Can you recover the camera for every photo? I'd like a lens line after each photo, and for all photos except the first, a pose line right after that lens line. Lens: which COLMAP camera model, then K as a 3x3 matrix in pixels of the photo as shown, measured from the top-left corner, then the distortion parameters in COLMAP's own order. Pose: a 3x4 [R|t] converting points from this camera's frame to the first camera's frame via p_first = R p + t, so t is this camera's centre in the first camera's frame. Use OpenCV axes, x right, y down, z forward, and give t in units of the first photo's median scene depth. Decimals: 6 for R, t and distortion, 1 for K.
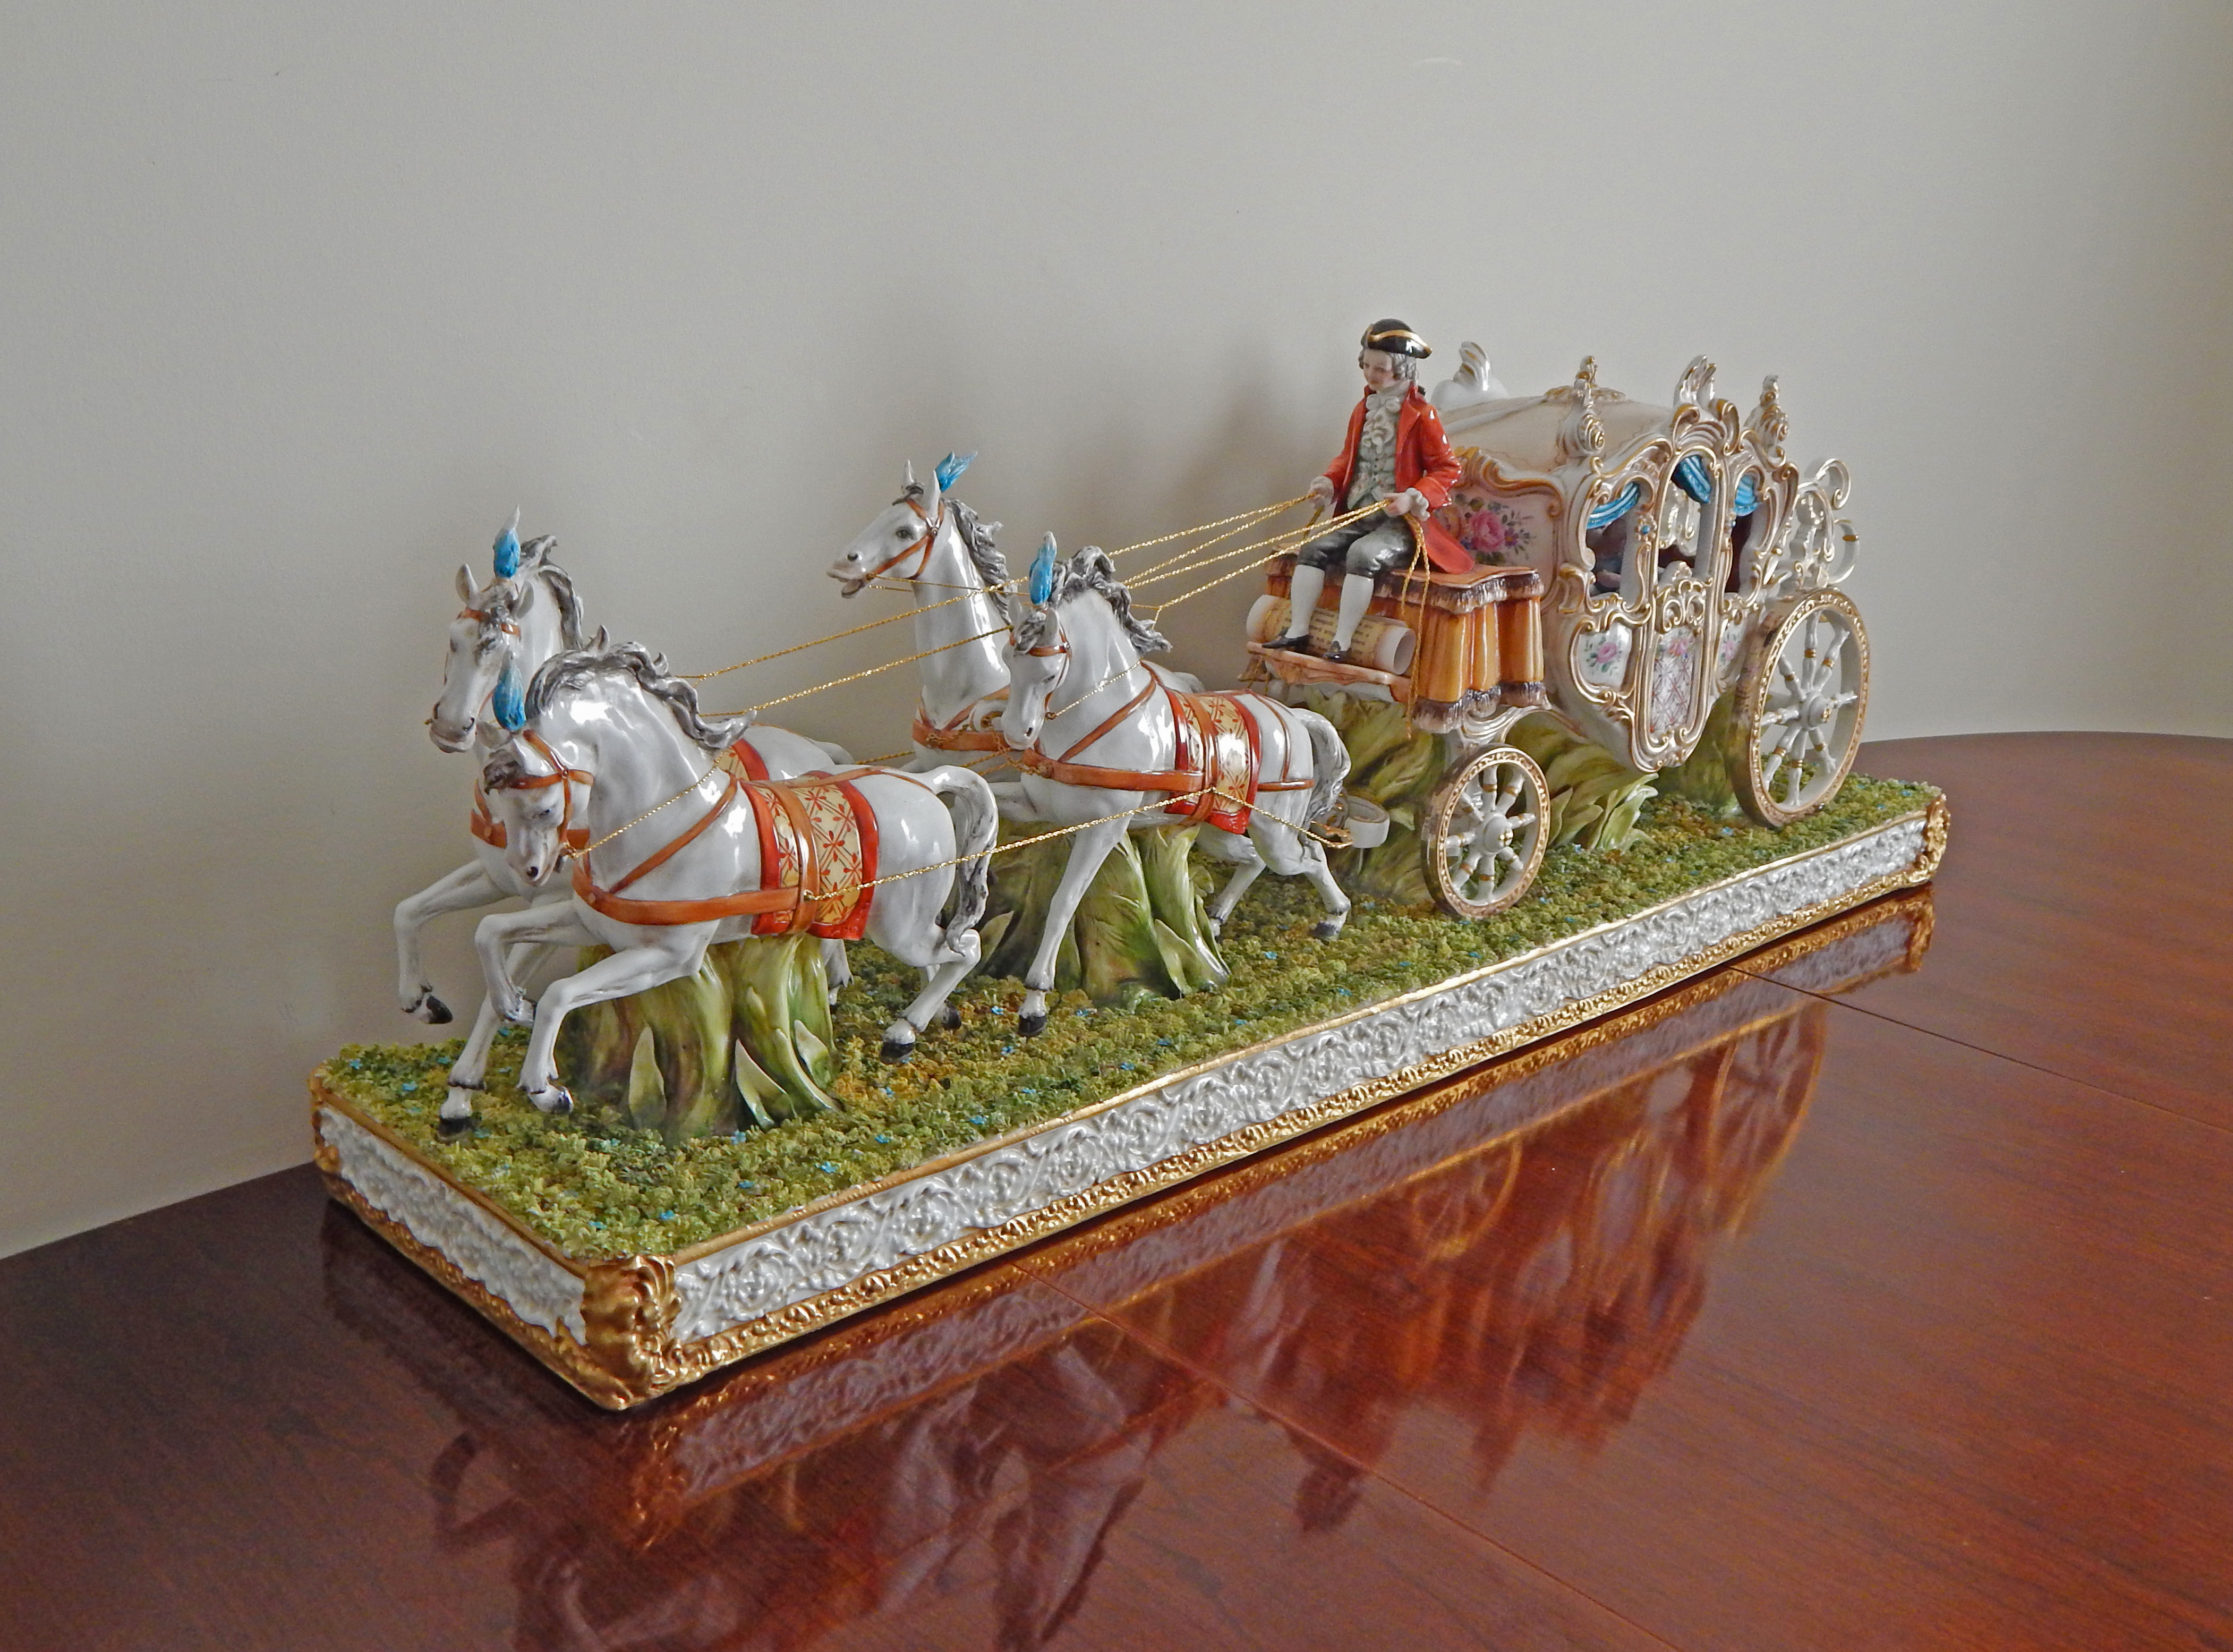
lens RADIAL K [[2242.6, 0, 1116.5], [0, 2242.6, 826.0], [0, 0, 1]] dist [0.002377, 0.003241]
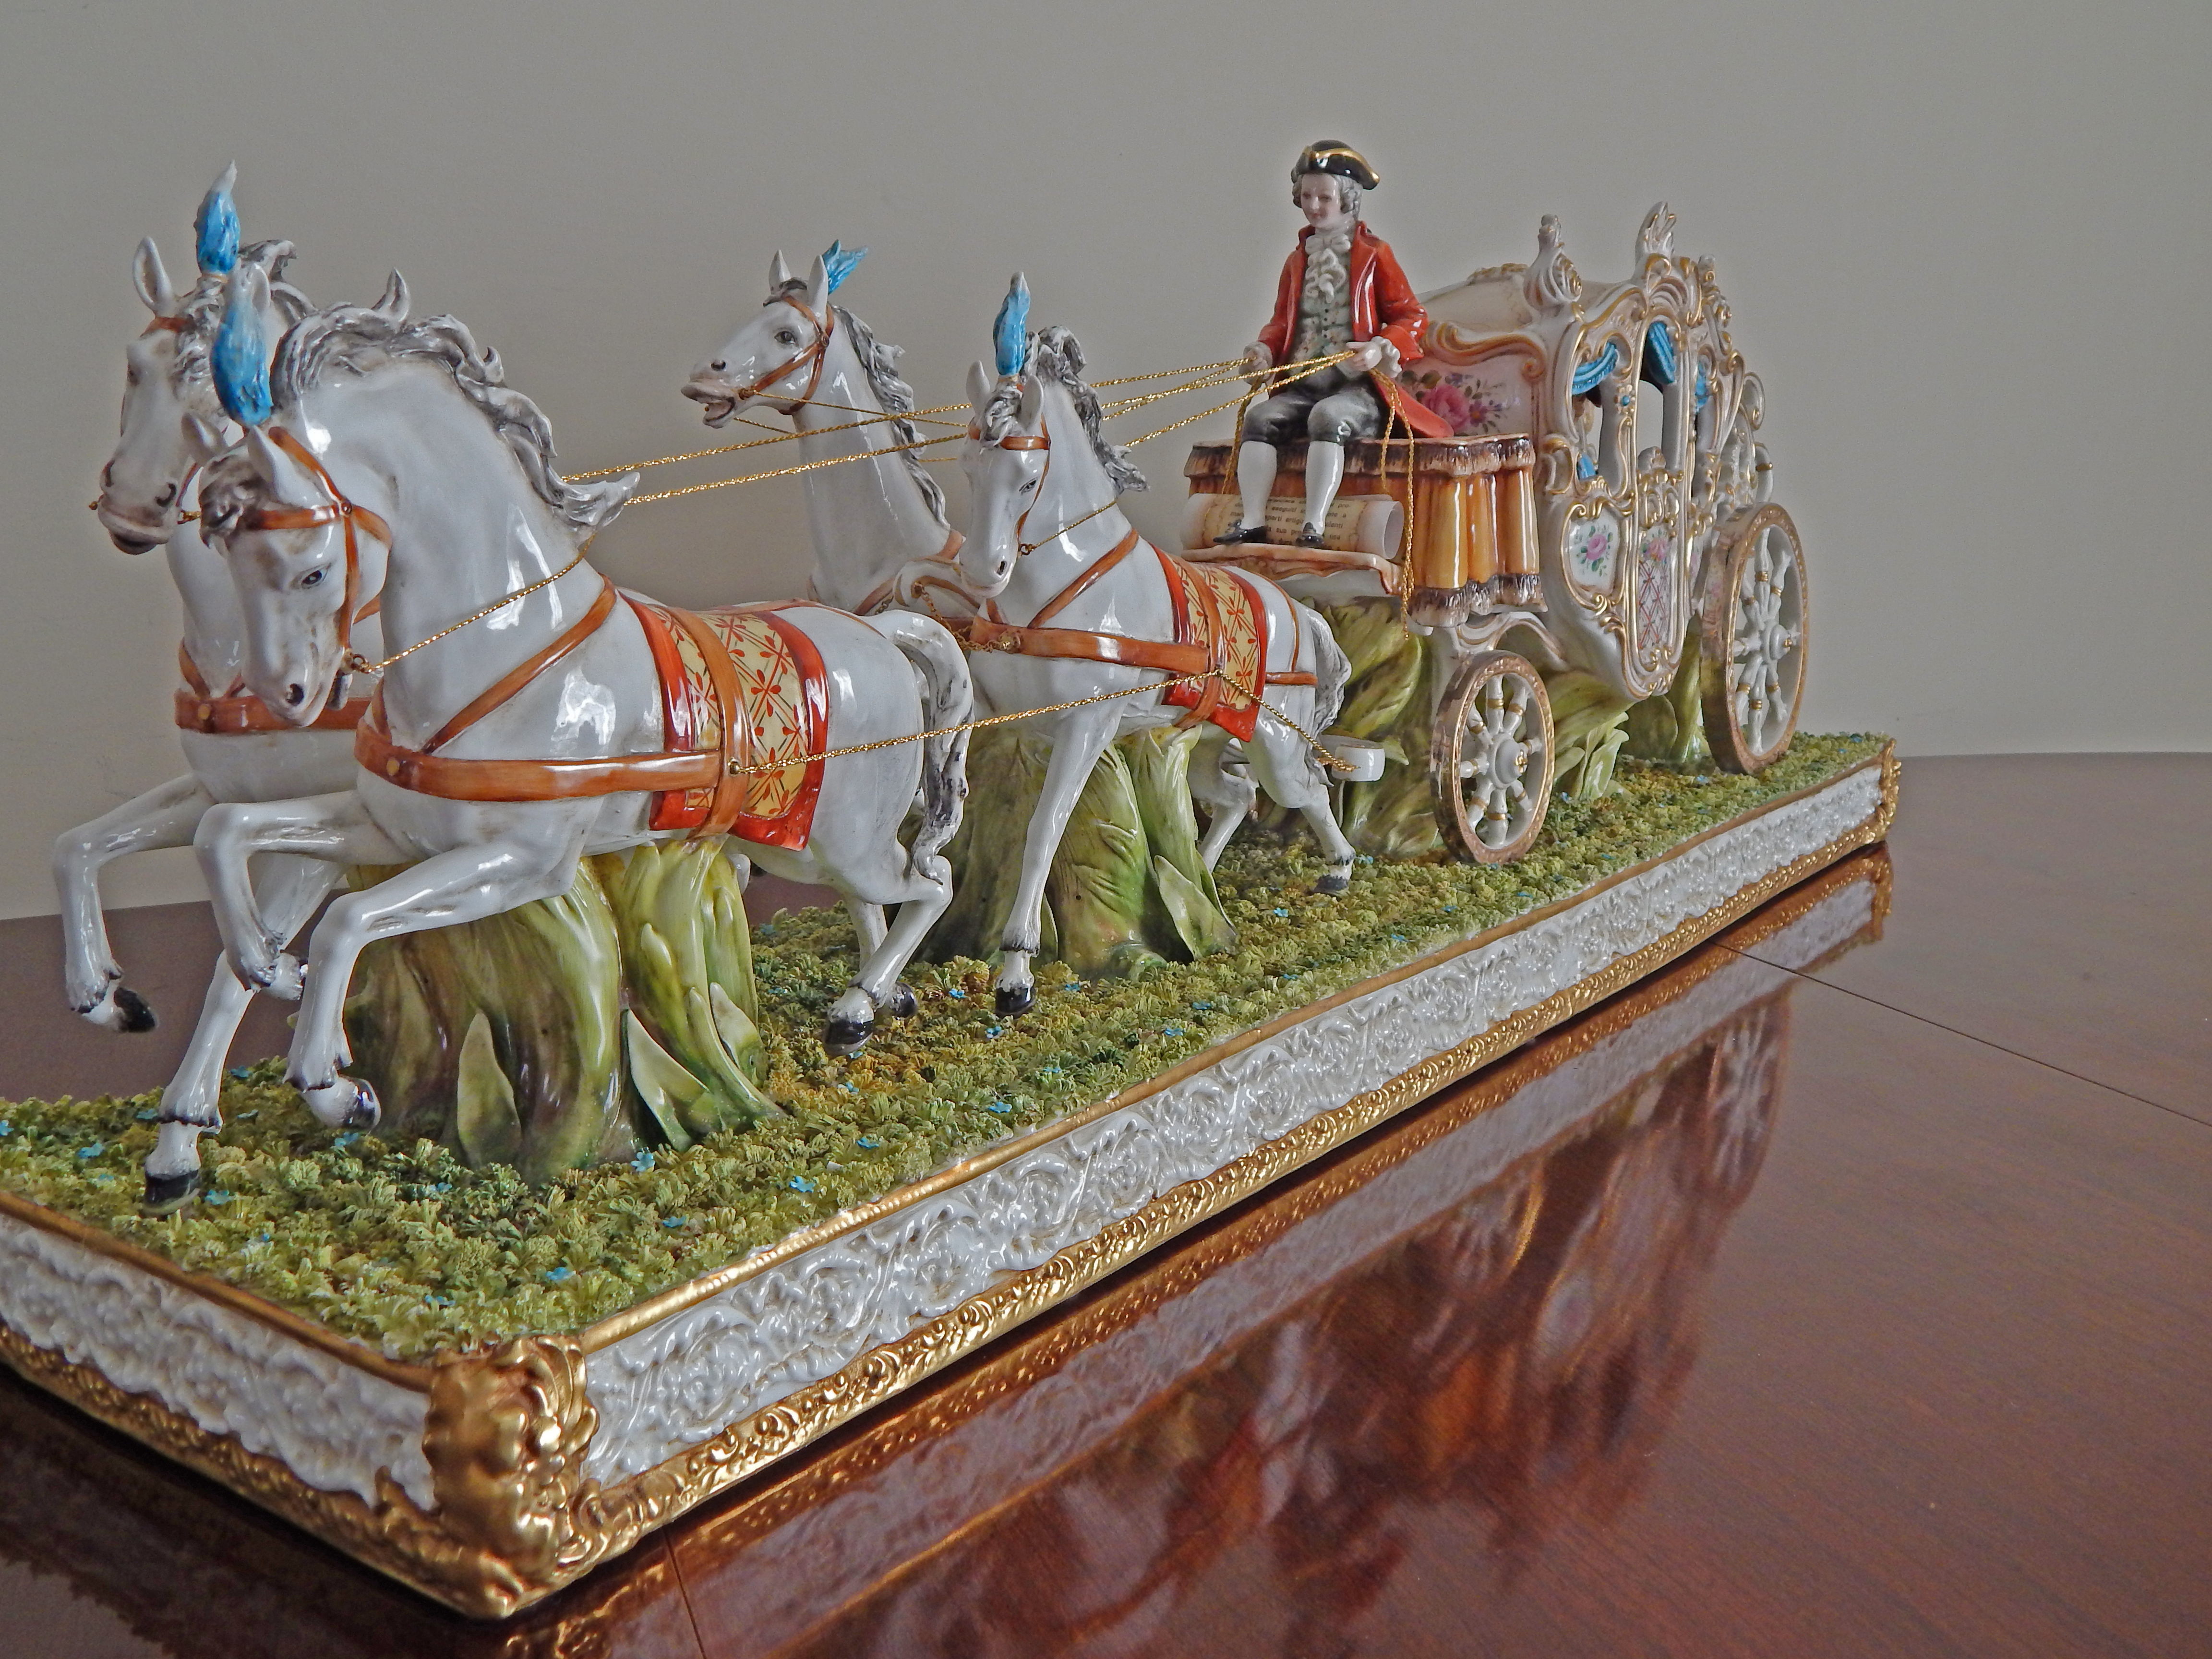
lens RADIAL K [[2026.5, 0, 1113.2], [0, 2026.5, 833.6], [0, 0, 1]] dist [-0.000314, -0.011224]
pose [[0.983309, -0.074991, 0.165769, -0.098867], [0.091219, 0.991521, -0.092549, 0.088041], [-0.157423, 0.106125, 0.981812, 0.317070]]
